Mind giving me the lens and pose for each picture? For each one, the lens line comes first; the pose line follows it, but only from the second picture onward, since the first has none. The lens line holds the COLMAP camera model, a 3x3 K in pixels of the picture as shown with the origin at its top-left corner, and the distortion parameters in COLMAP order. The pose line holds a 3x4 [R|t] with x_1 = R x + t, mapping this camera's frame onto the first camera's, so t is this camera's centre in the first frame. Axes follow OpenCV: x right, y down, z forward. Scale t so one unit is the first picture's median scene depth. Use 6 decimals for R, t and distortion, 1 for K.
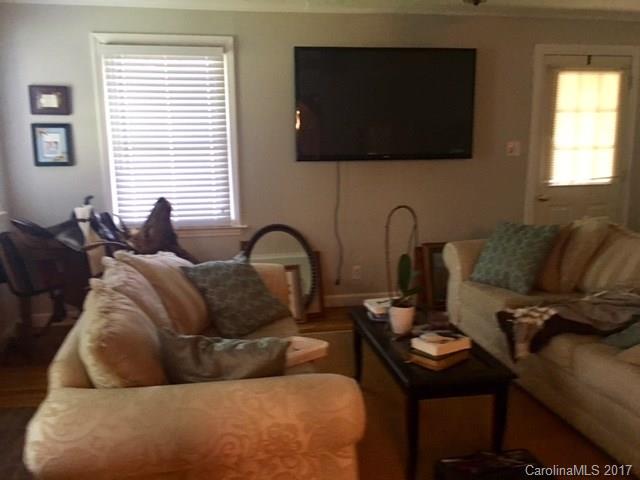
lens RADIAL K [[543.0, 0, 318.0], [0, 543.0, 242.3], [0, 0, 1]] dist [-0.004410, -0.007926]
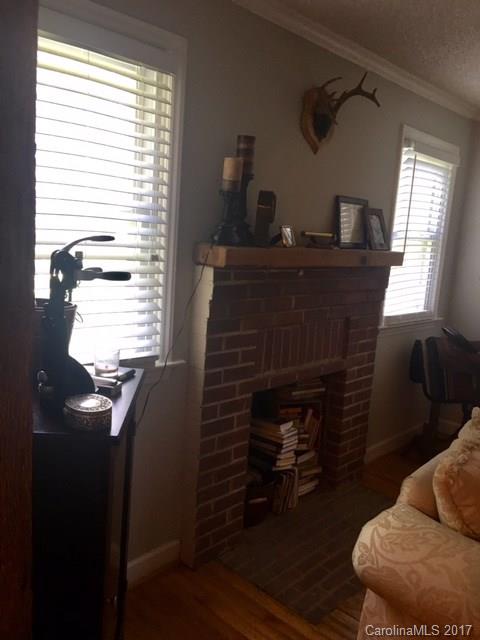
lens RADIAL K [[543.0, 0, 239.3], [0, 543.0, 320.1], [0, 0, 1]] dist [-0.004410, -0.007926]
pose [[0.588506, 0.185318, -0.786967, 0.029418], [-0.230672, 0.971404, 0.056251, -0.019691], [0.774888, 0.148427, 0.614425, 0.033722]]
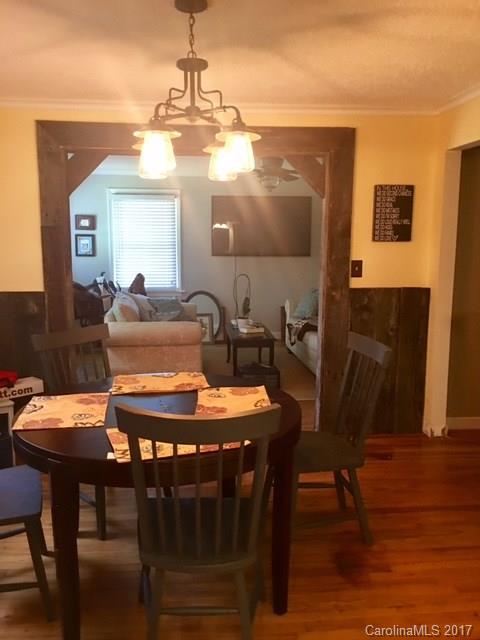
lens RADIAL K [[543.0, 0, 240.7], [0, 543.0, 318.2], [0, 0, 1]] dist [-0.004410, -0.007926]
pose [[0.995760, 0.027793, -0.087688, 0.245781], [-0.031750, 0.998524, -0.044058, 0.151804], [0.086334, 0.046655, 0.995173, -0.891646]]
